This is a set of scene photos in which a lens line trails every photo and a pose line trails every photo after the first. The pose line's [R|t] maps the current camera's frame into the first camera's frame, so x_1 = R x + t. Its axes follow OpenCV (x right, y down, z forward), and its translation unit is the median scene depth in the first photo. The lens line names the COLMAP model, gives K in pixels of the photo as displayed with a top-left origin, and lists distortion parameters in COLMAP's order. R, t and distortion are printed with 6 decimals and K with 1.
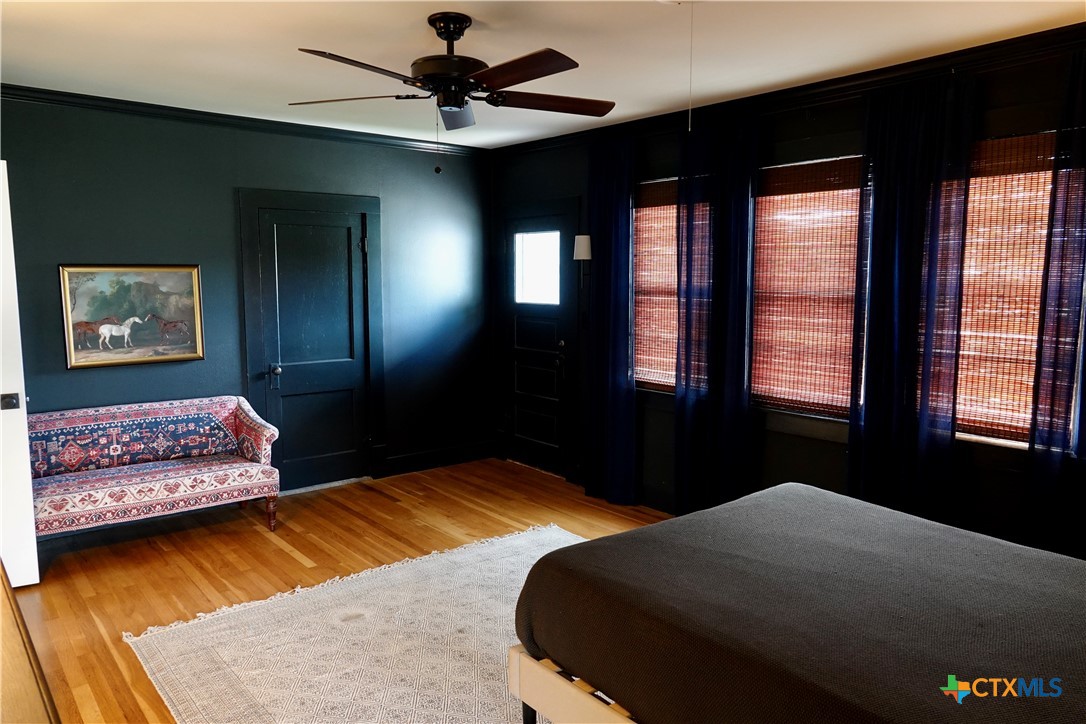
lens RADIAL K [[754.5, 0, 544.0], [0, 754.5, 360.1], [0, 0, 1]] dist [0.002005, -0.001996]
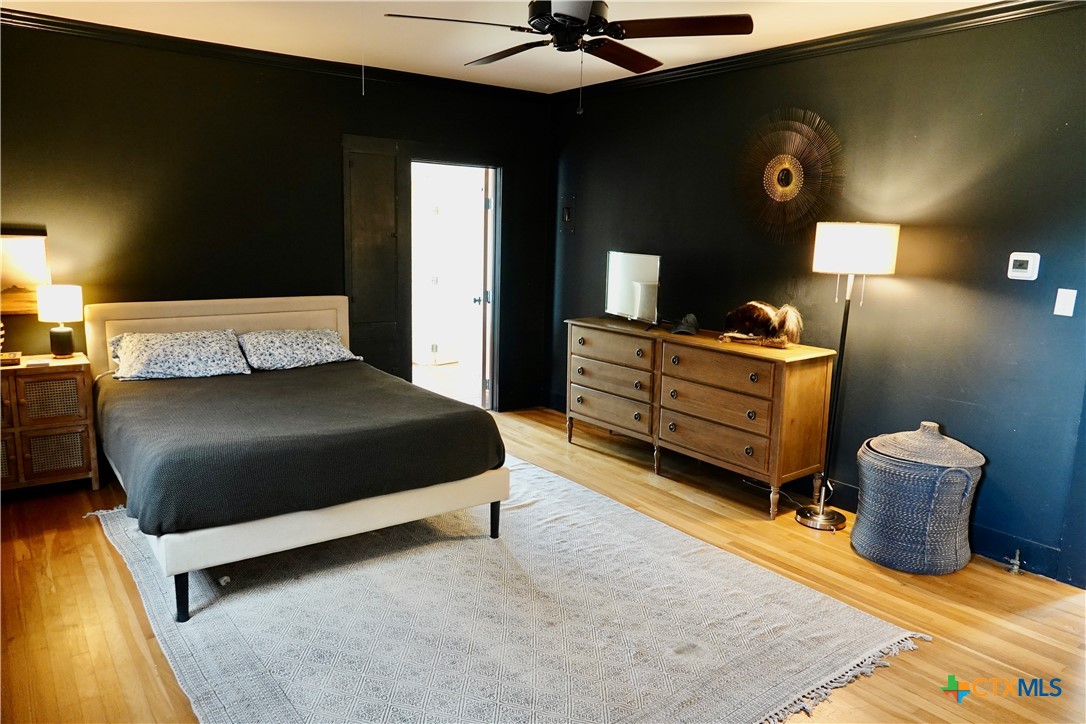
lens RADIAL K [[754.5, 0, 544.0], [0, 754.5, 360.1], [0, 0, 1]] dist [0.002005, -0.001996]
pose [[-0.998174, -0.040375, 0.044928, -0.141916], [-0.026055, 0.958827, 0.282793, -0.208315], [-0.054496, 0.281106, -0.958128, 1.935981]]
